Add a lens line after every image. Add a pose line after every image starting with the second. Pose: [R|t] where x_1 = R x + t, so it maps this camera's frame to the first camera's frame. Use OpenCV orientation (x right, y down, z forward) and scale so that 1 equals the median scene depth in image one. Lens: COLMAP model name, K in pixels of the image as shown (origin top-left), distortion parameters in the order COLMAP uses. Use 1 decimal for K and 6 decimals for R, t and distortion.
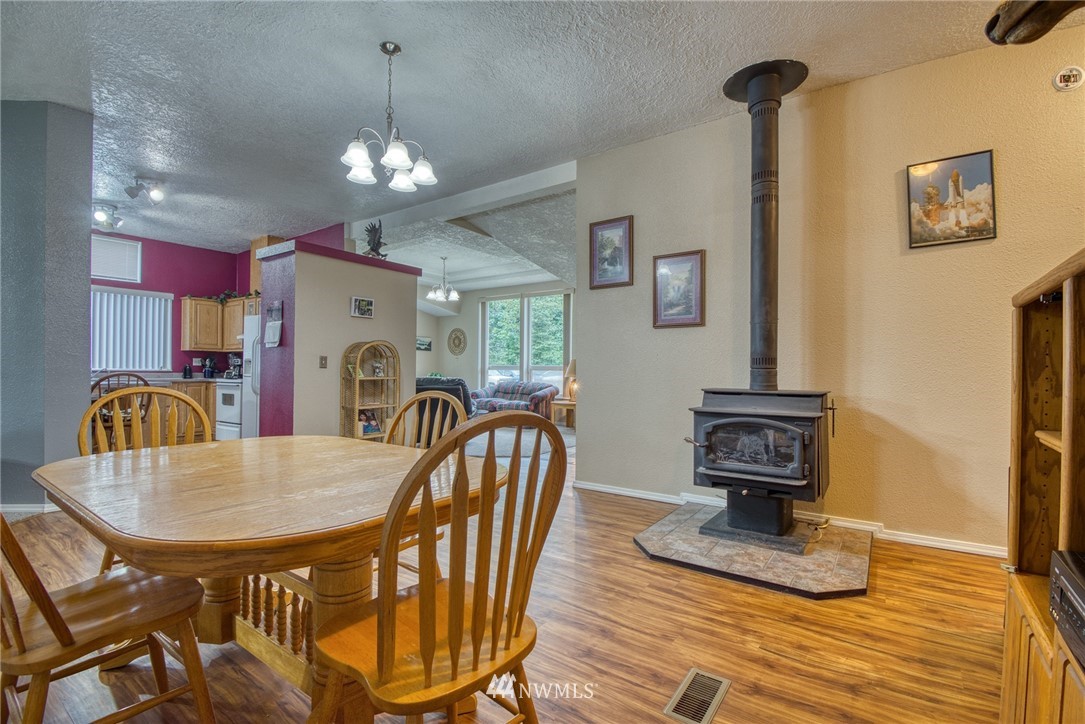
lens RADIAL K [[486.1, 0, 533.0], [0, 486.1, 362.9], [0, 0, 1]] dist [0.004085, -0.005078]
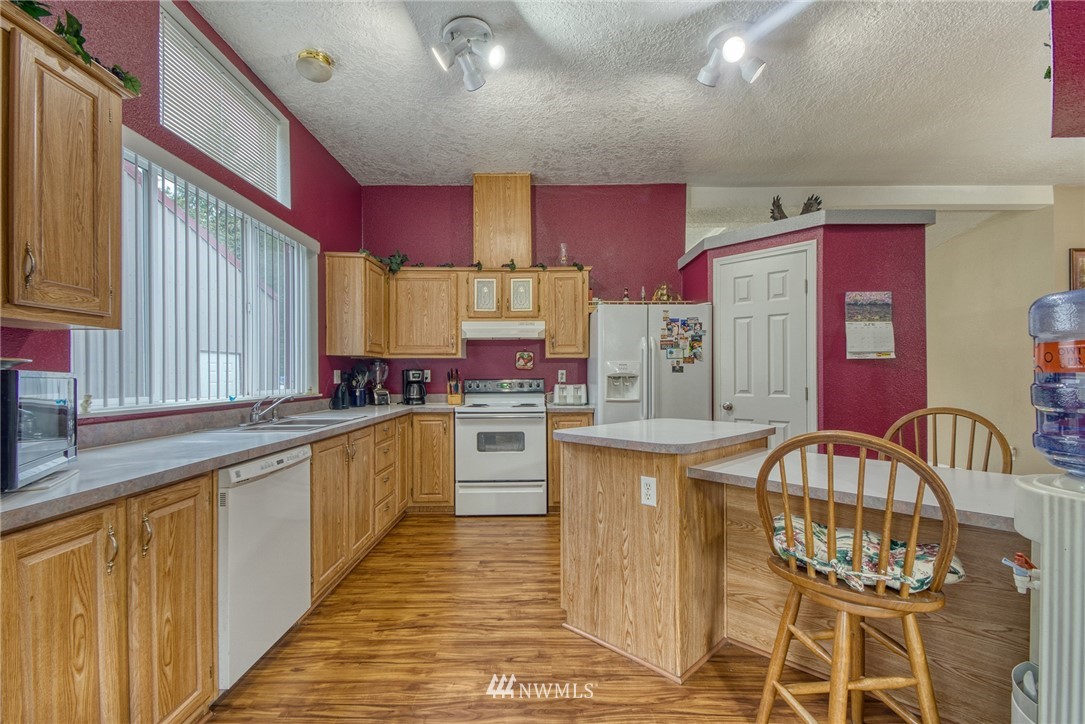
lens RADIAL K [[486.1, 0, 548.8], [0, 486.1, 389.8], [0, 0, 1]] dist [0.004085, -0.005078]
pose [[0.801071, -0.024440, 0.598070, -0.855763], [0.002041, 0.999272, 0.038102, -0.008704], [-0.598566, -0.029301, 0.800538, 0.453783]]
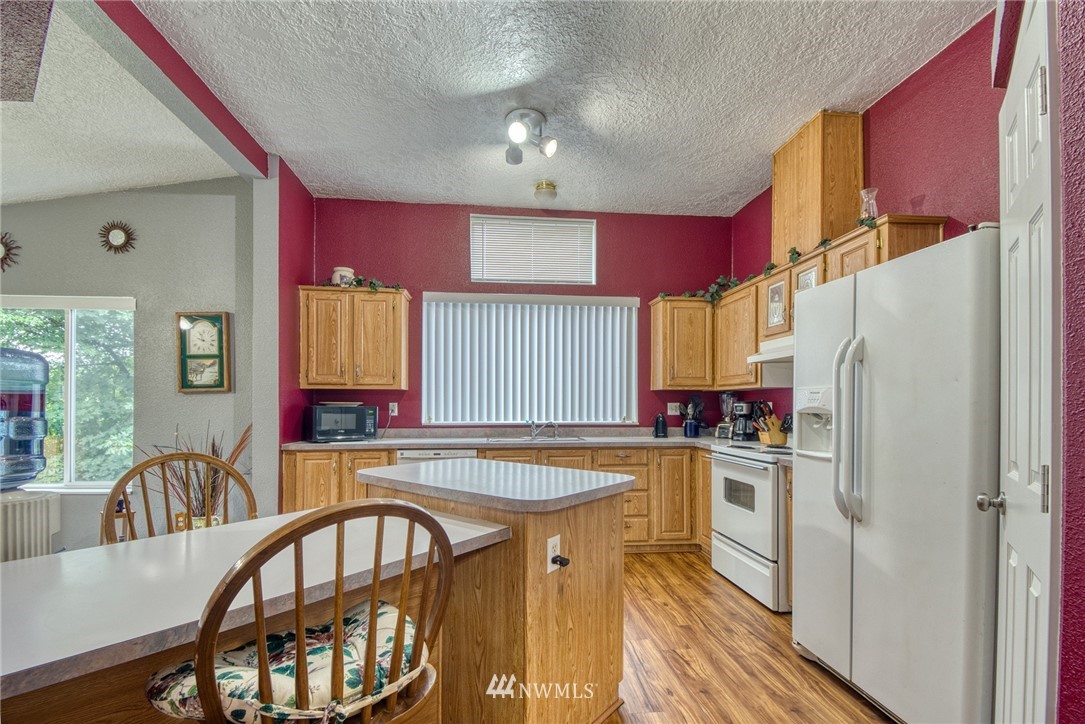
lens RADIAL K [[486.1, 0, 533.4], [0, 486.1, 408.7], [0, 0, 1]] dist [0.004085, -0.005078]
pose [[0.655273, 0.000078, -0.755392, -0.369954], [0.009405, 0.999922, 0.008262, -0.009461], [0.755334, -0.012518, 0.655221, 0.503553]]
